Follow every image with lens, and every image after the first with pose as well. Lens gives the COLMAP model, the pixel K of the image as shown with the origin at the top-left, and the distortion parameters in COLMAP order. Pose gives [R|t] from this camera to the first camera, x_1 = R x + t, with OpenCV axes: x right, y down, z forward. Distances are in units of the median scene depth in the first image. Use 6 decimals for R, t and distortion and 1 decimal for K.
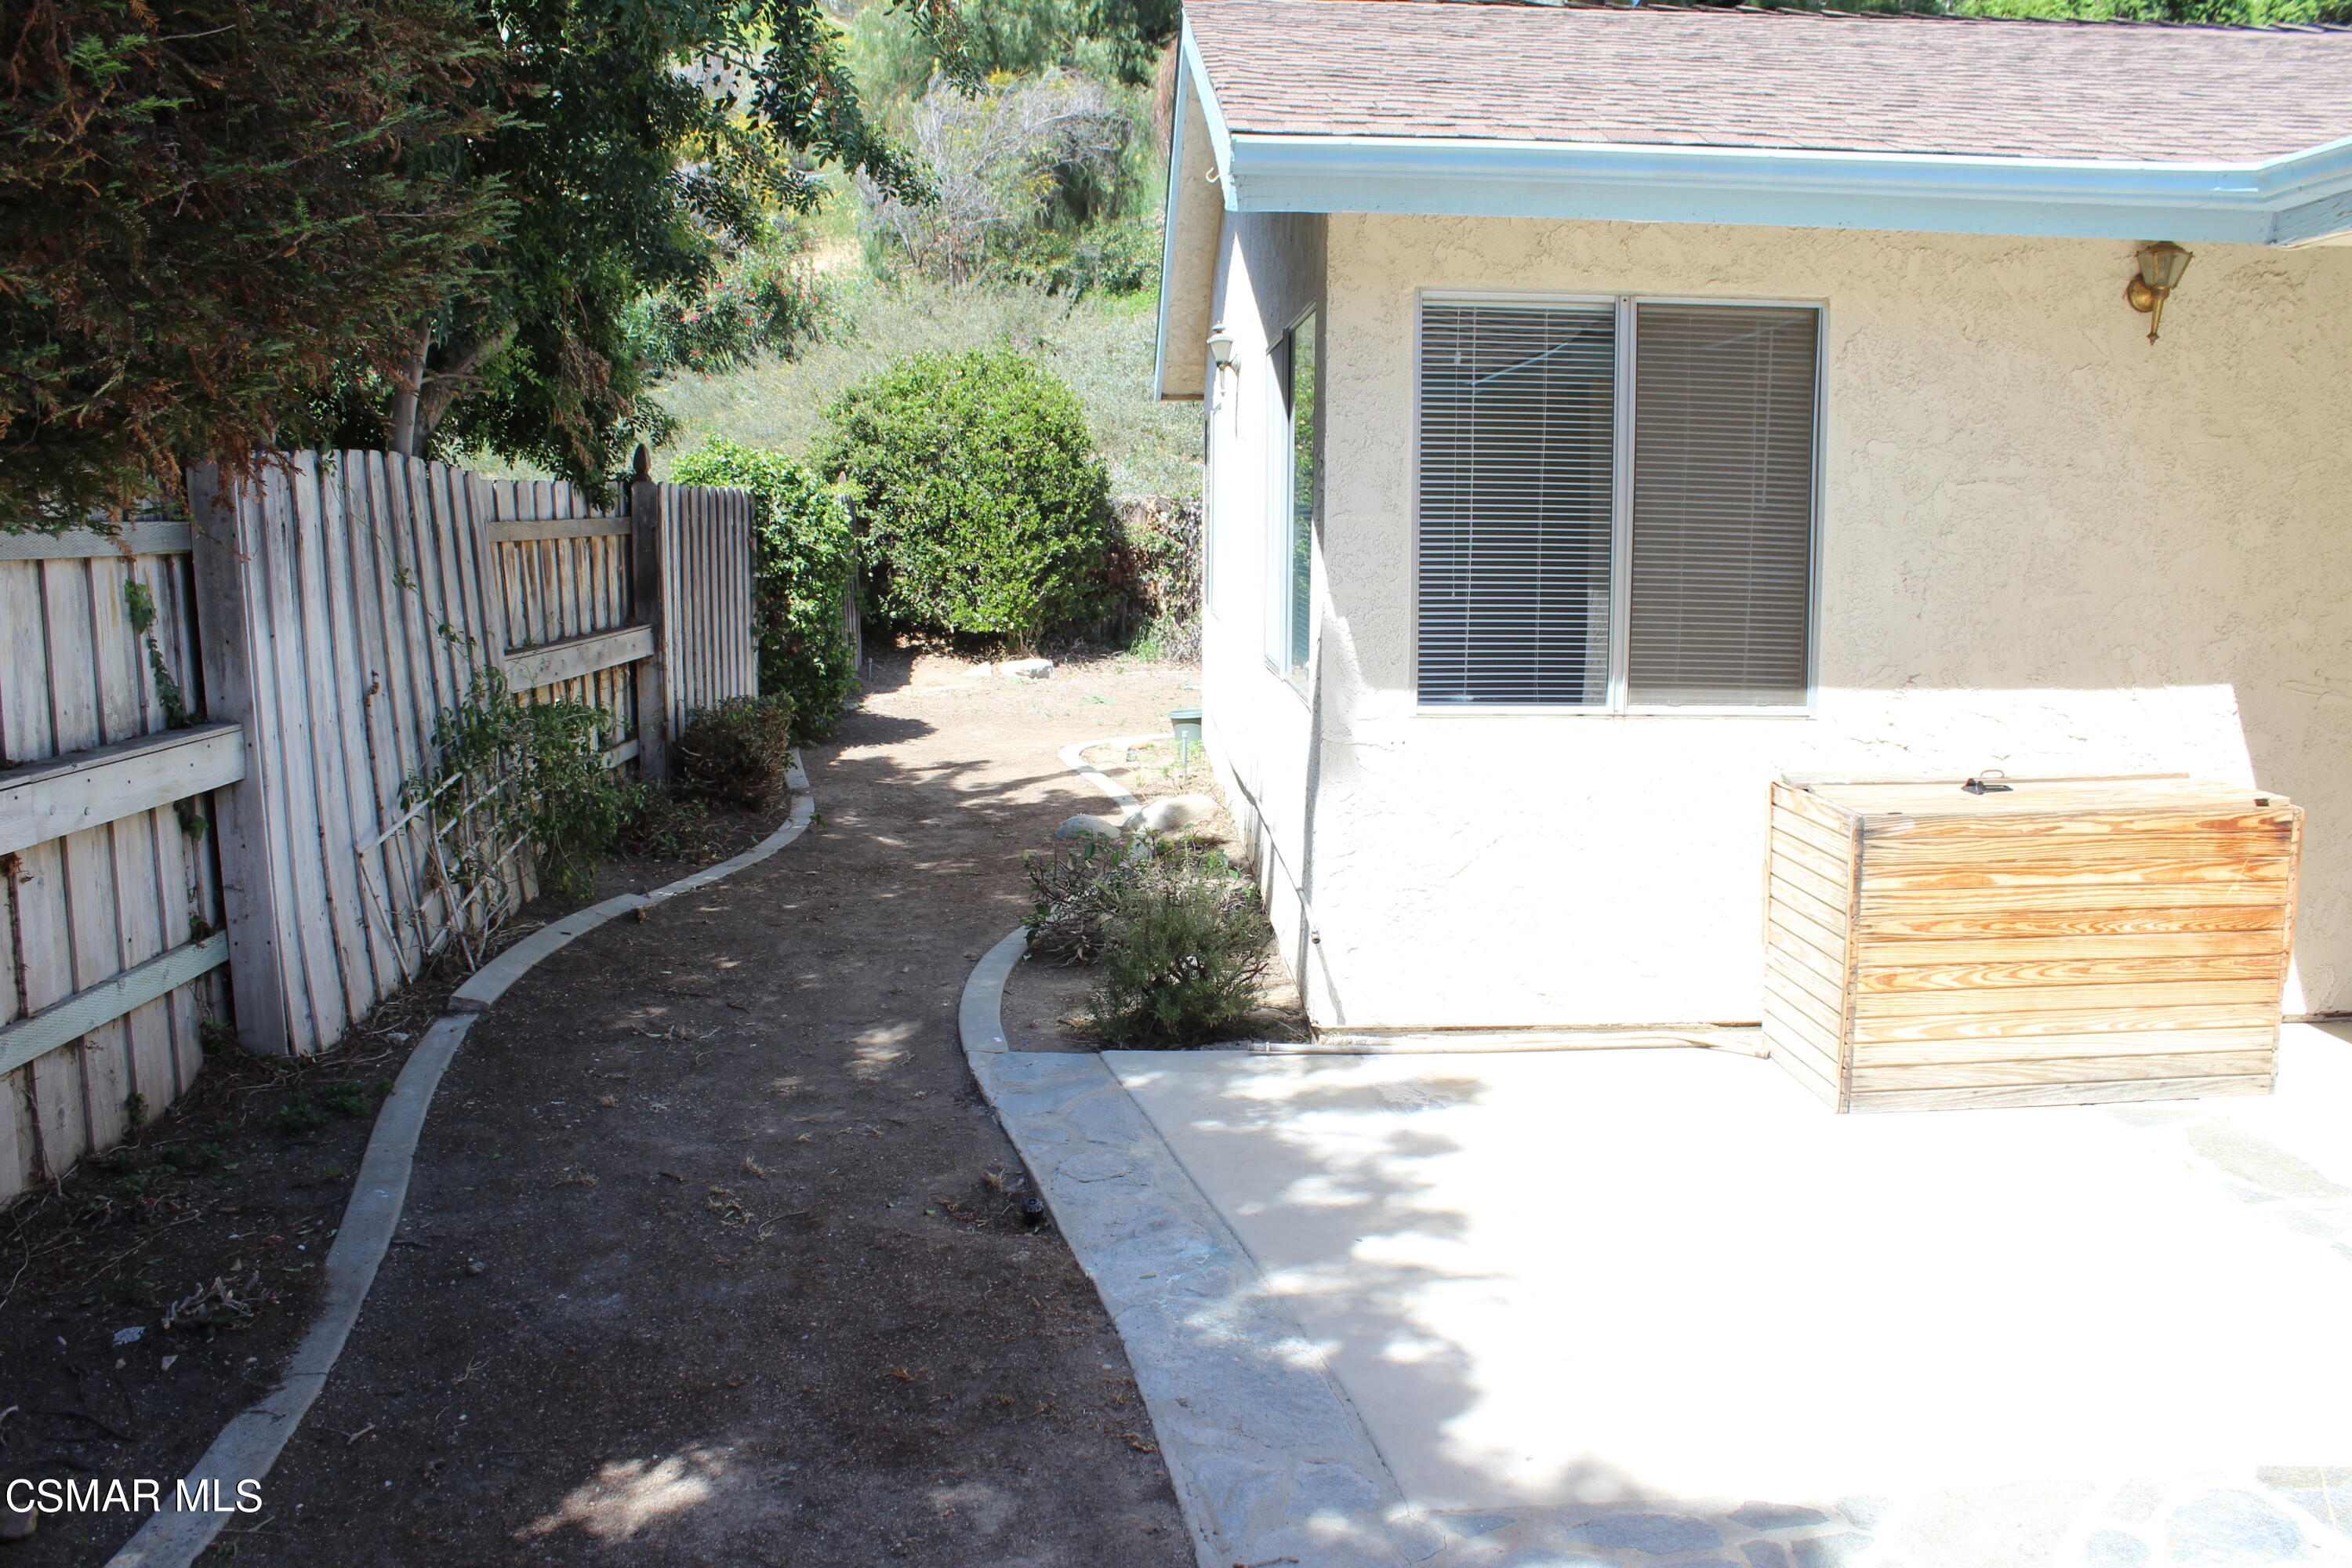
lens RADIAL K [[1963.2, 0, 1182.4], [0, 1963.2, 777.2], [0, 0, 1]] dist [-0.160139, 0.128438]
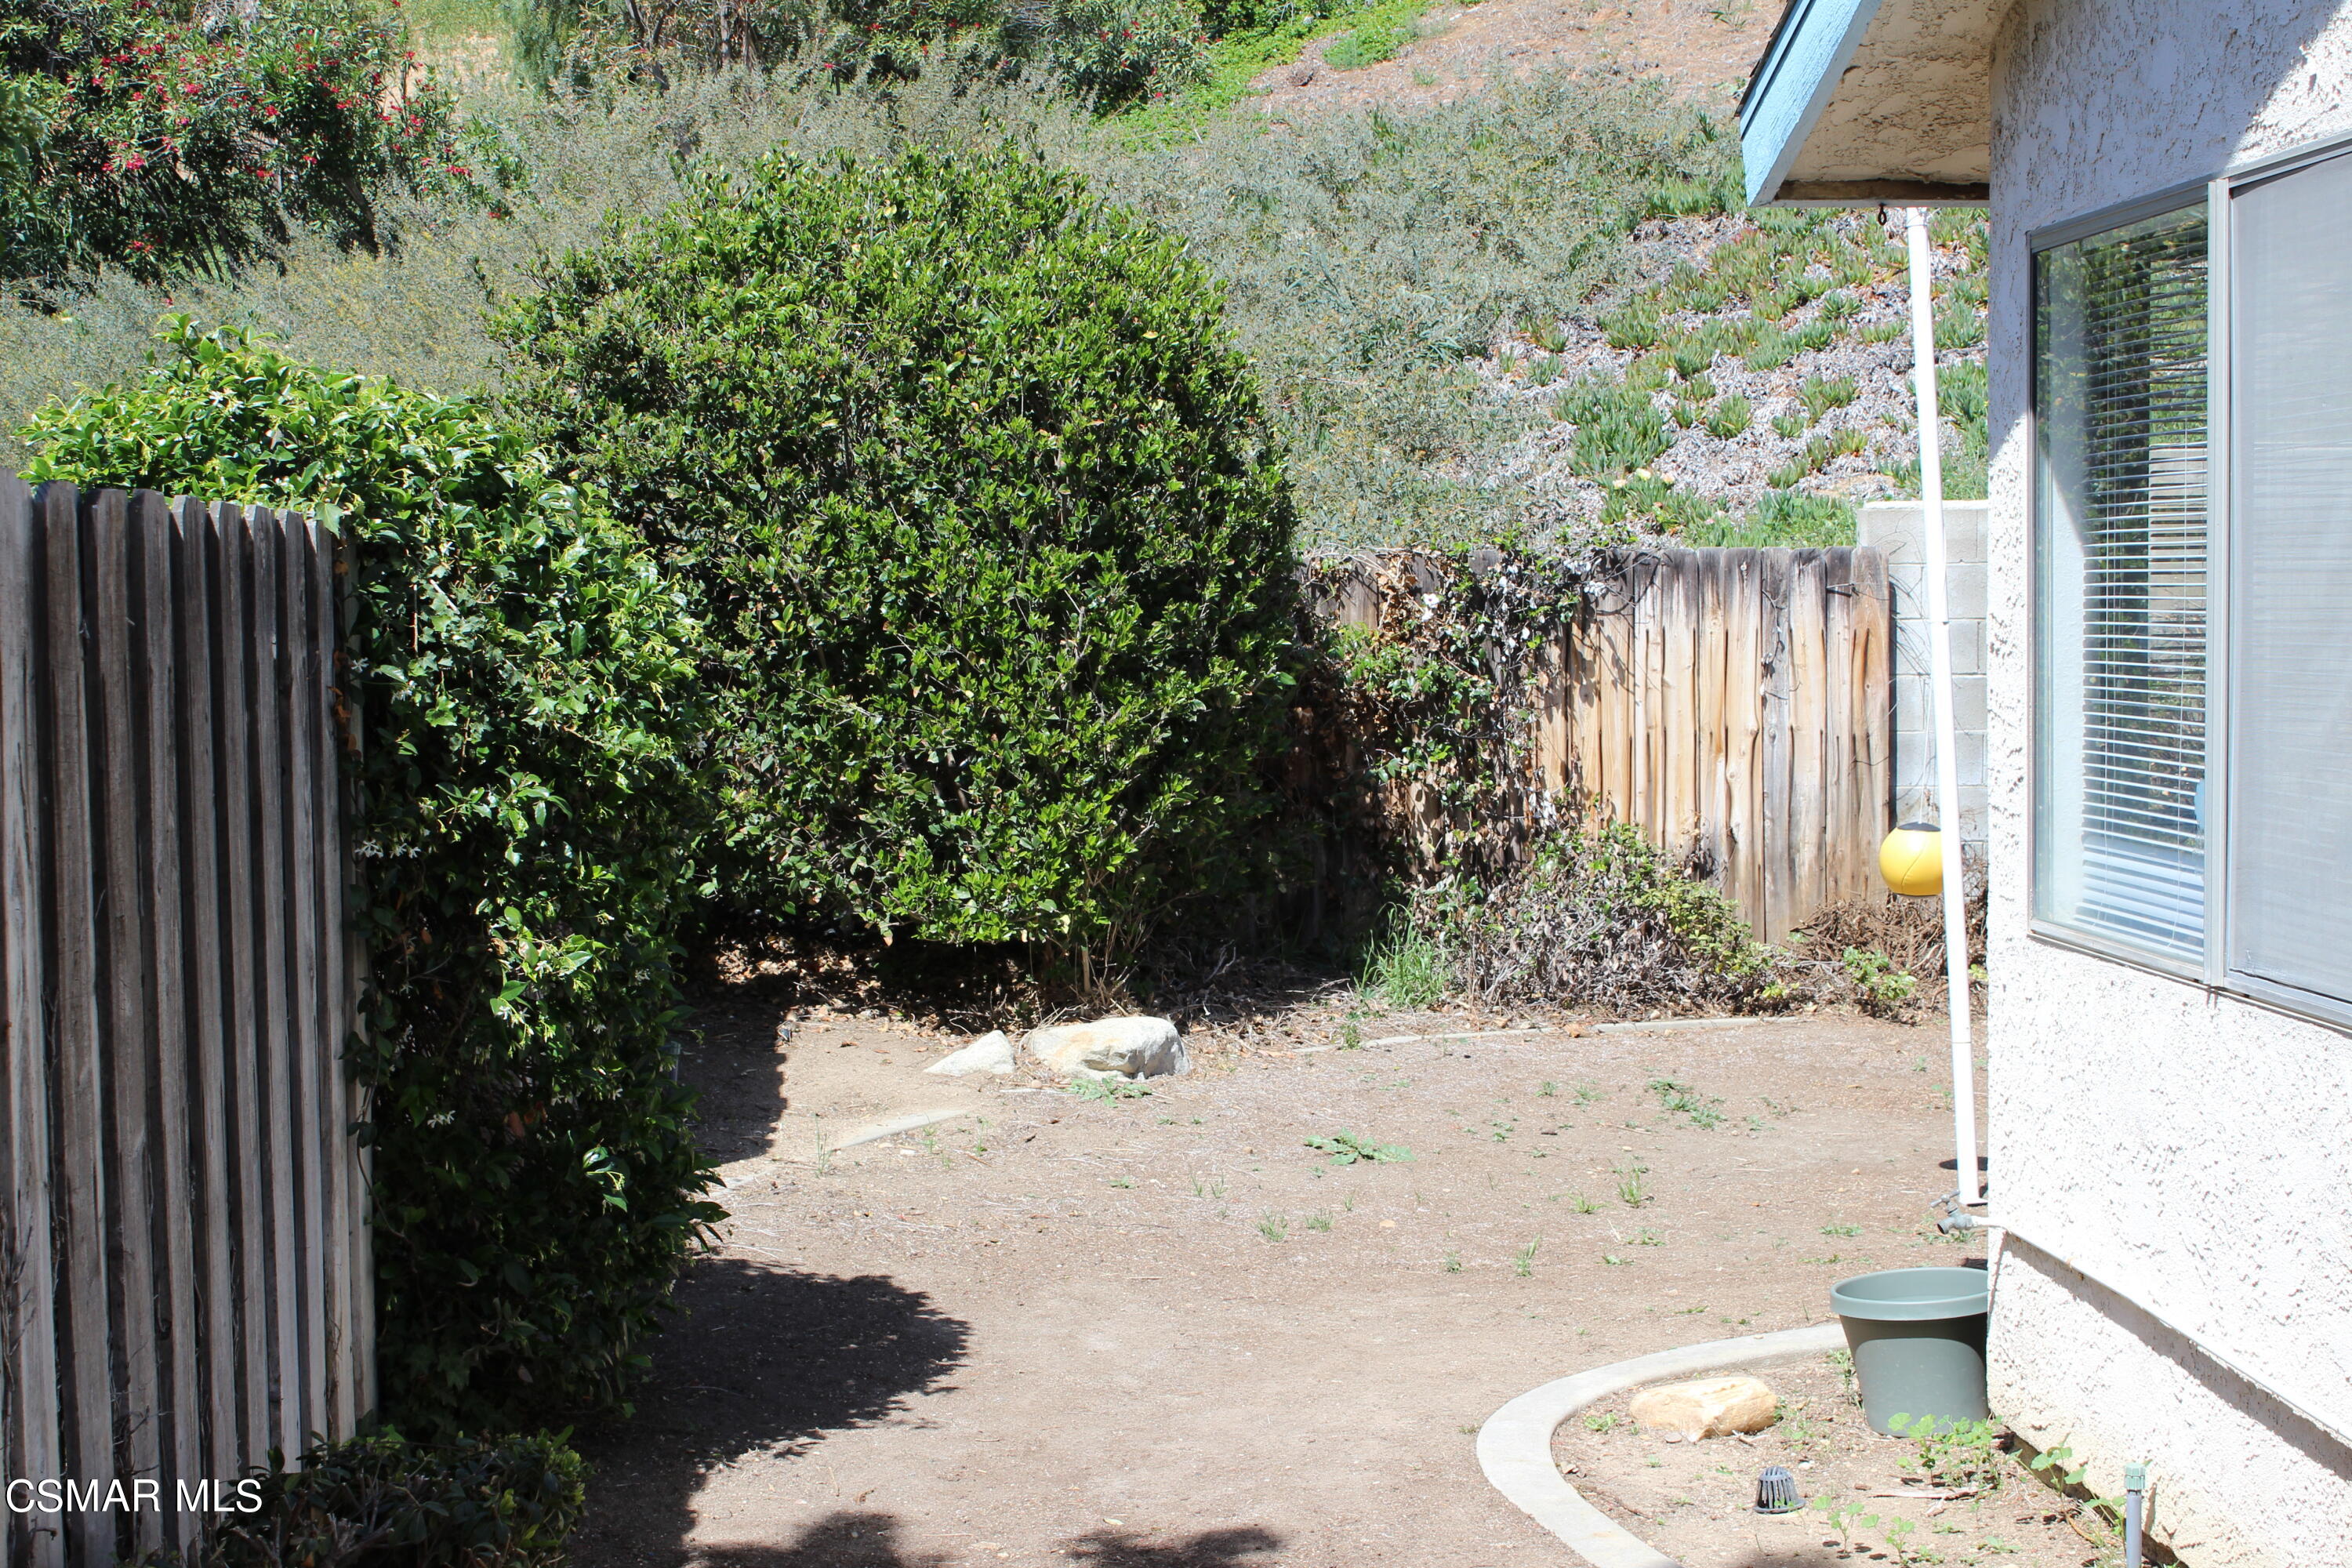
lens RADIAL K [[3704.0, 0, 1167.5], [0, 3704.0, 796.0], [0, 0, 1]] dist [0.009365, 0.000000]
pose [[0.999556, -0.018635, 0.023264, -0.083424], [0.020446, 0.996569, -0.080201, -0.046593], [-0.021690, 0.080641, 0.996507, 0.340439]]
